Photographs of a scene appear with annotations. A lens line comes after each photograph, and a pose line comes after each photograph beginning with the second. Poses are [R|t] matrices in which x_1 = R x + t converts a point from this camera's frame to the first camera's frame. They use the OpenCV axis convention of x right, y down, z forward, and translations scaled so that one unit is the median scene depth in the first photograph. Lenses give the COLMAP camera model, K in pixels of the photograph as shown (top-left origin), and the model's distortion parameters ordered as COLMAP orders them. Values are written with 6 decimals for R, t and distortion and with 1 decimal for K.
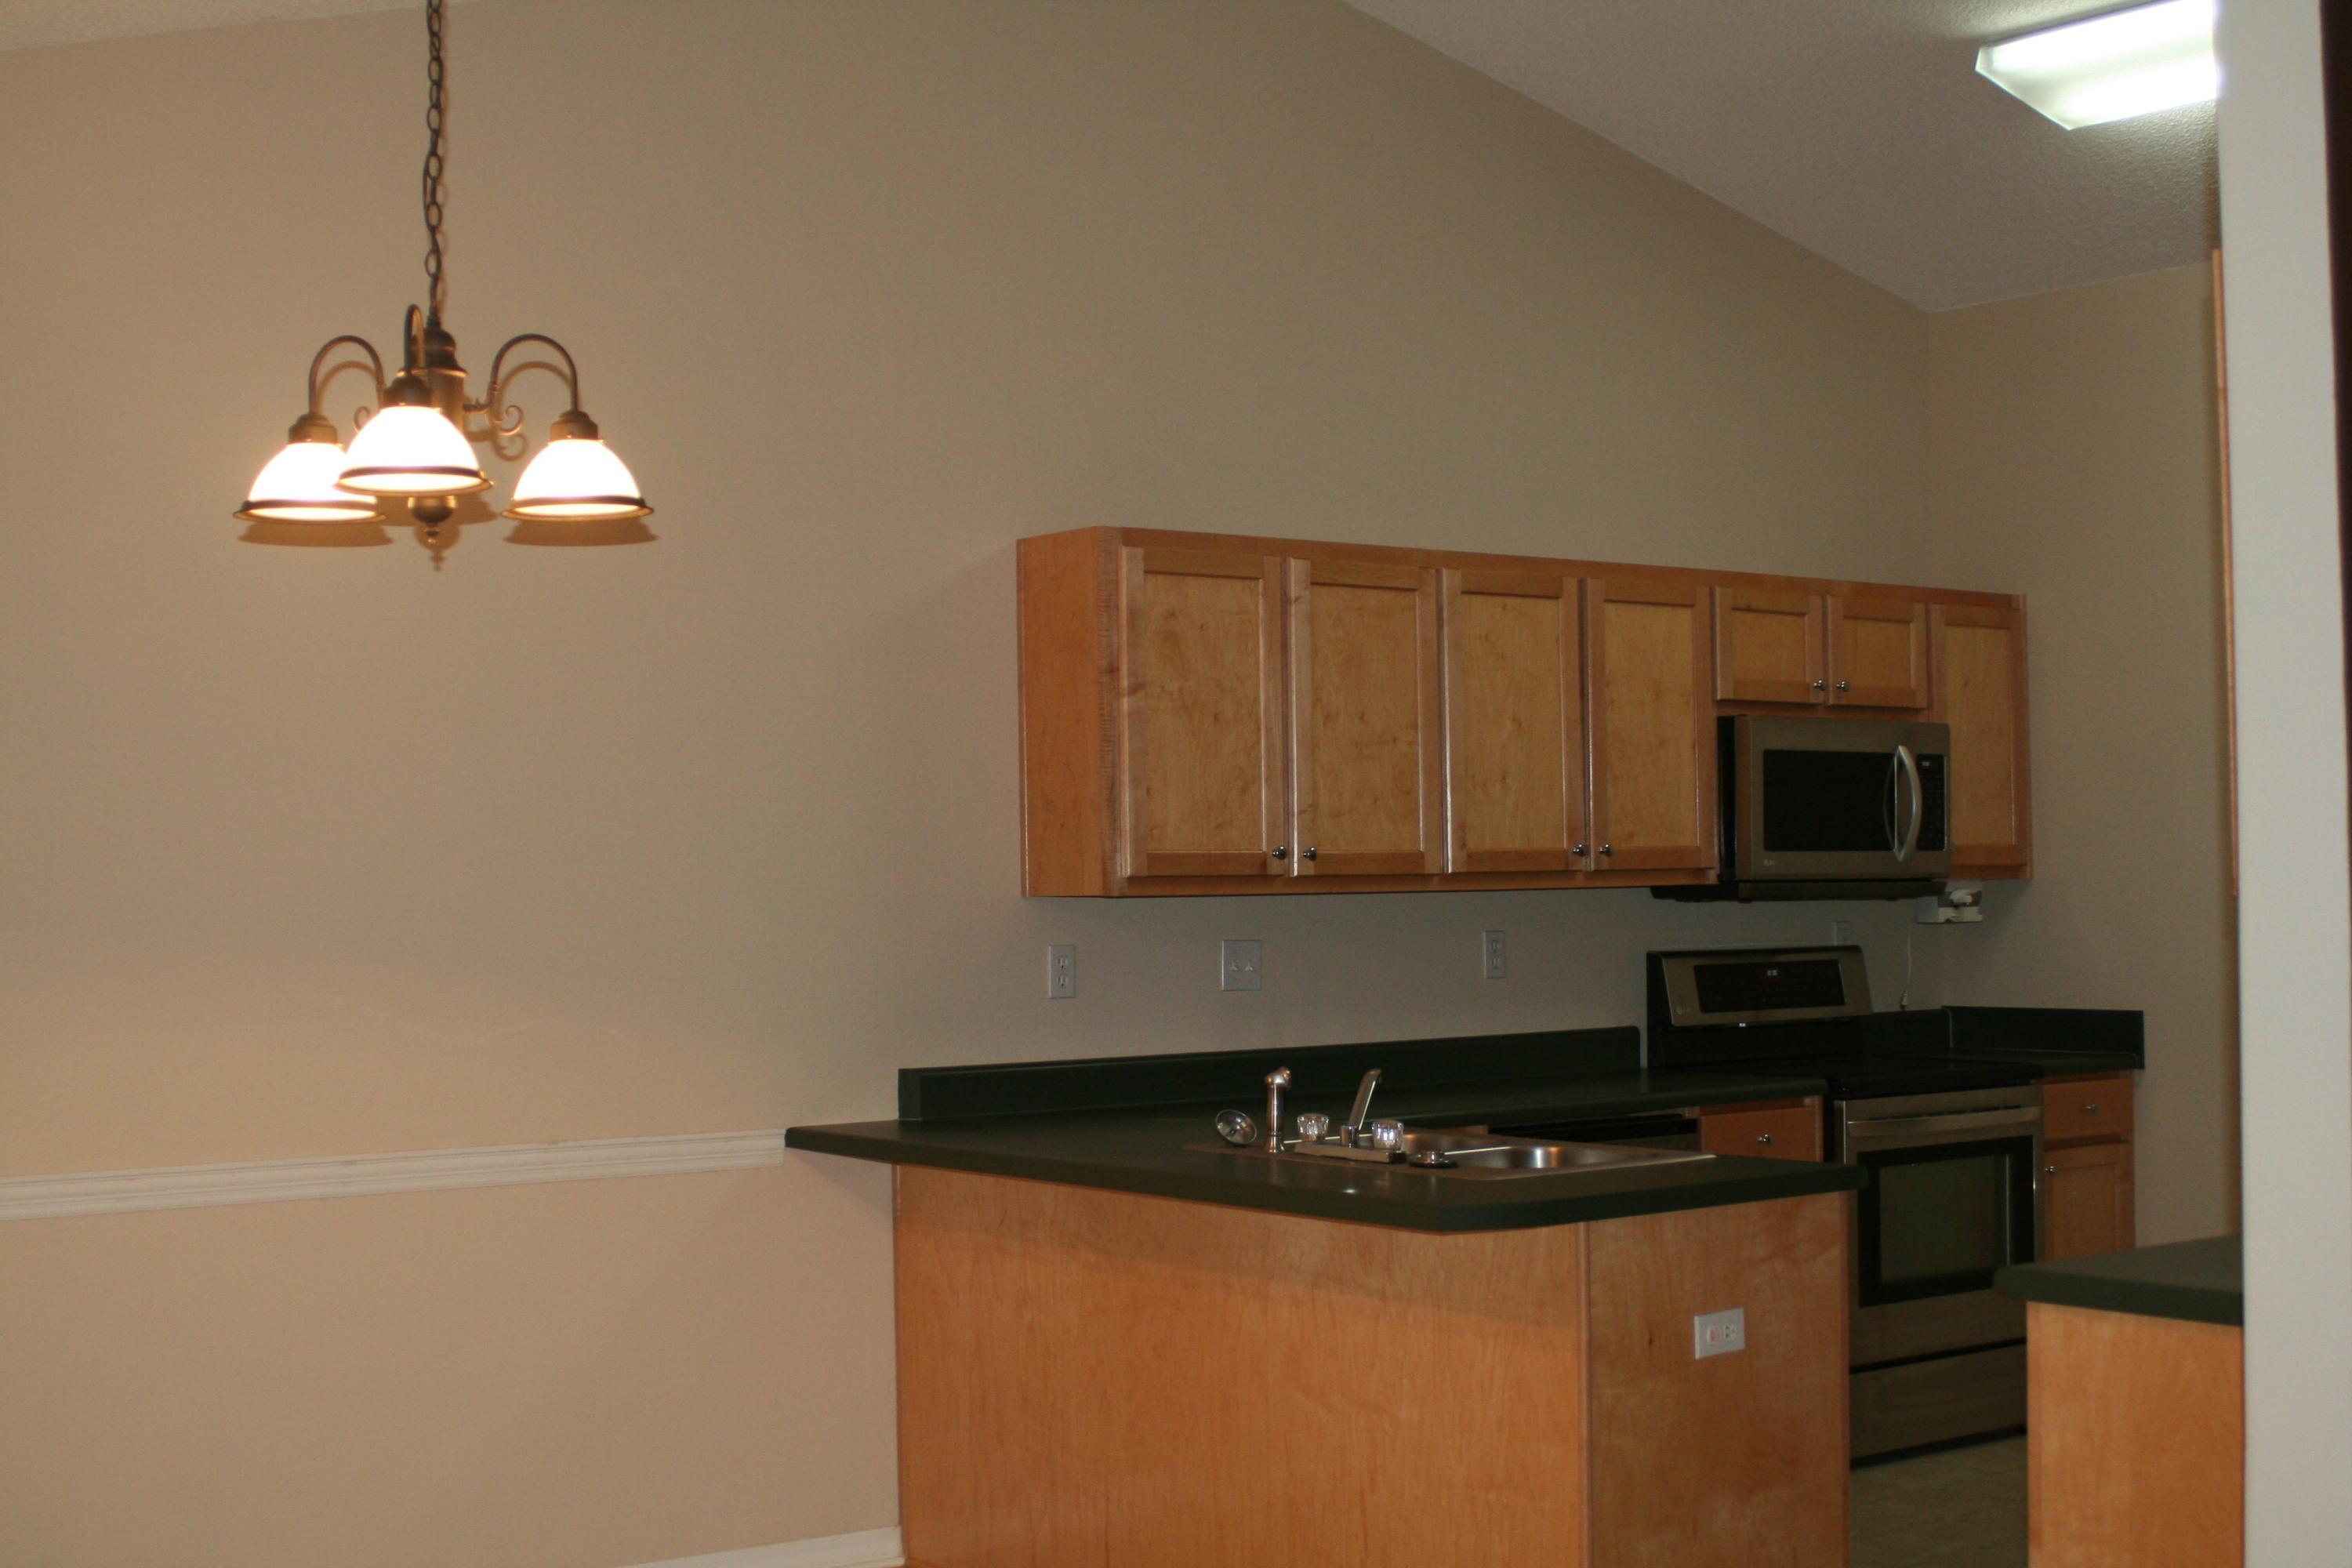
lens RADIAL K [[3104.8, 0, 1180.5], [0, 3104.8, 779.3], [0, 0, 1]] dist [-0.110085, 0.000000]
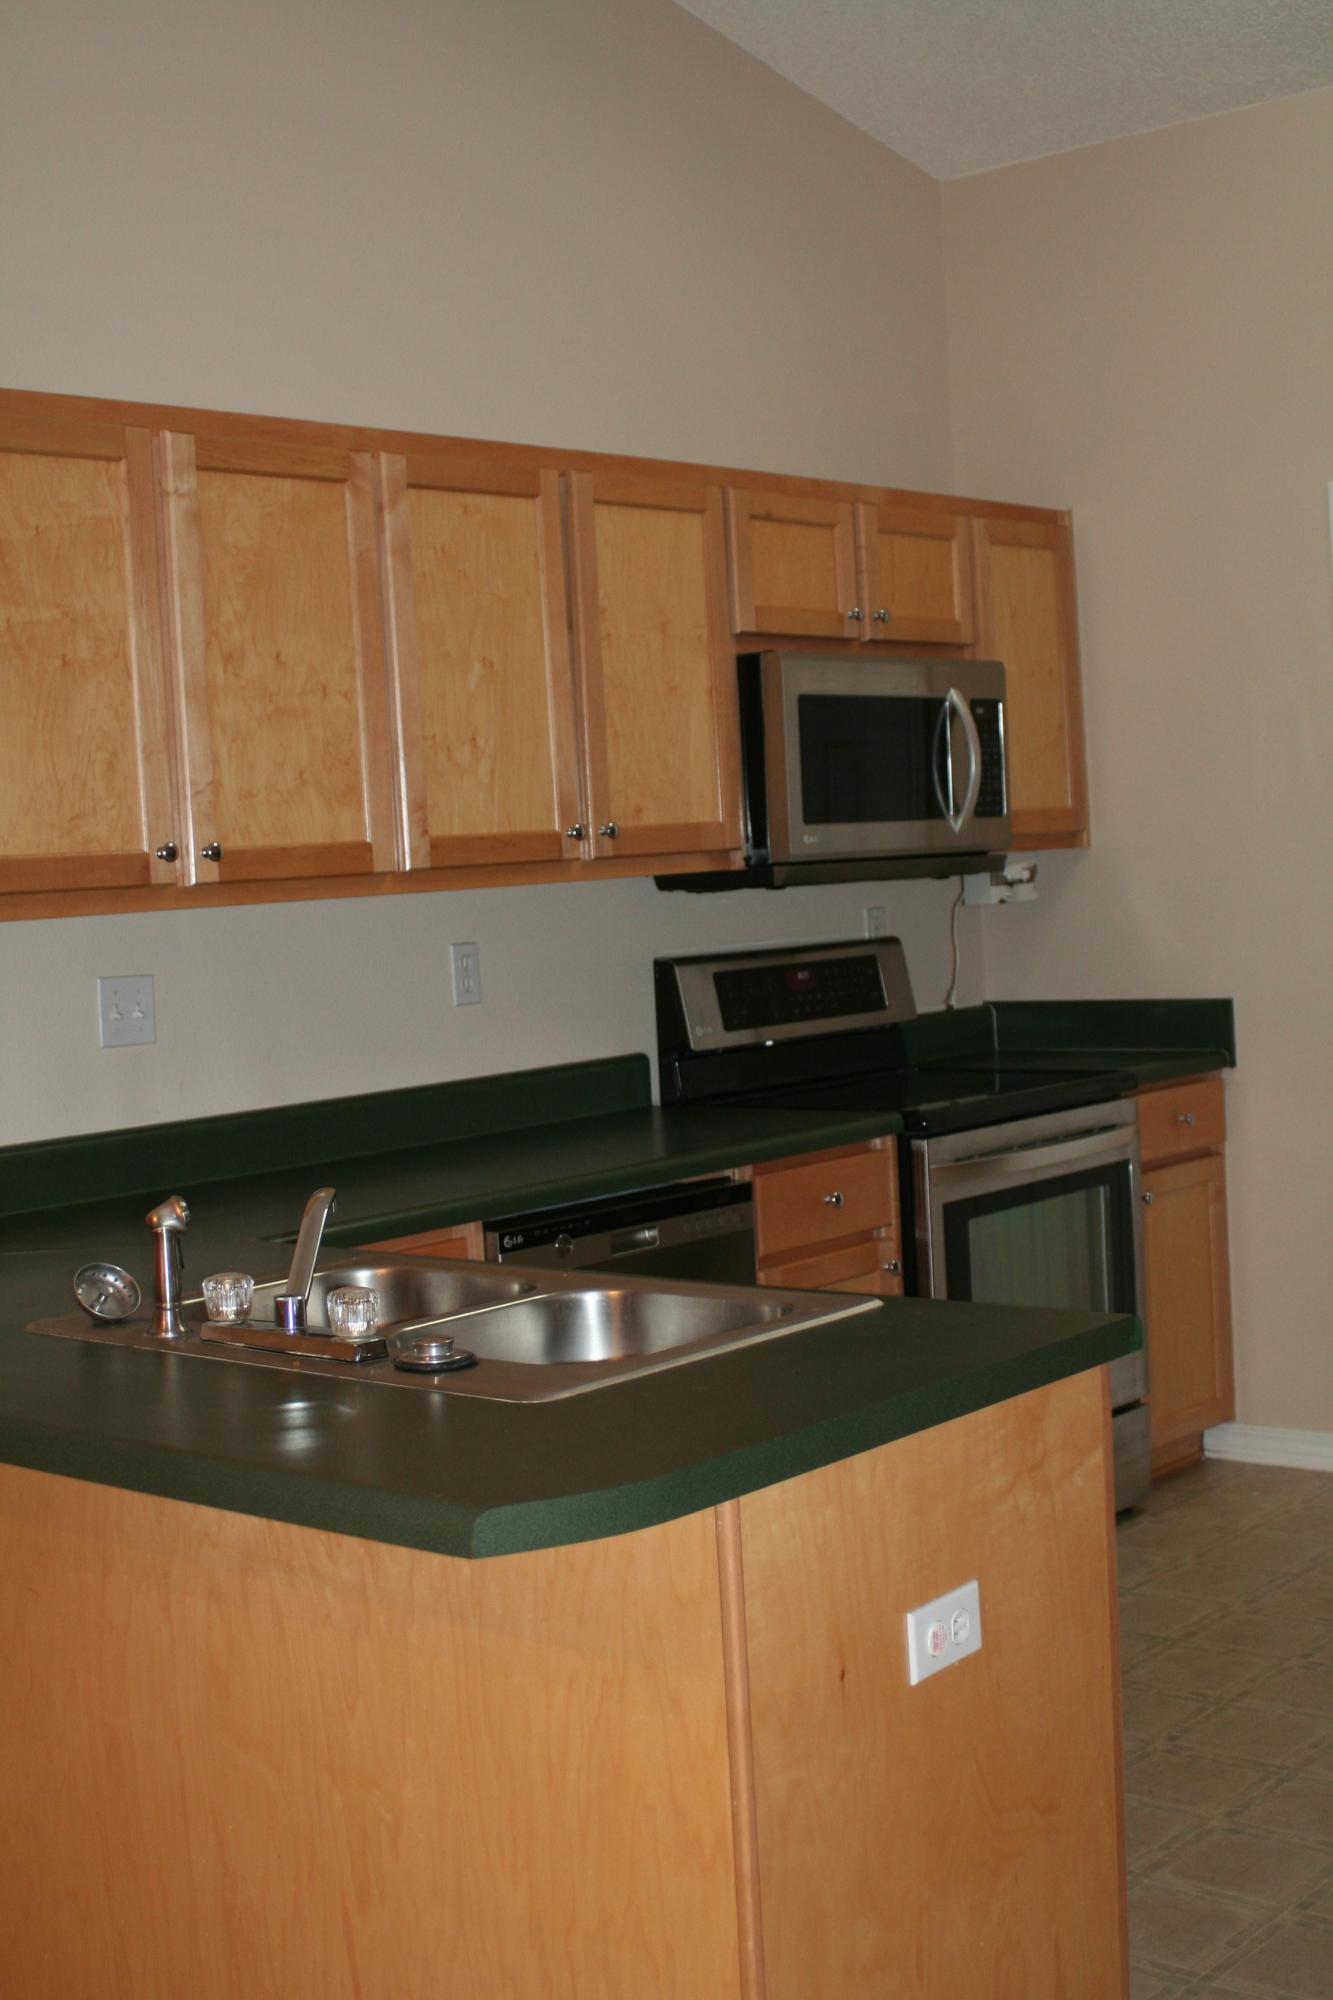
lens RADIAL K [[2640.2, 0, 676.7], [0, 2640.2, 954.5], [0, 0, 1]] dist [-0.110085, 0.000000]
pose [[0.977833, -0.050836, 0.203120, 0.021011], [0.038075, 0.997076, 0.066249, 0.011001], [-0.205894, -0.057047, 0.976910, 0.369381]]
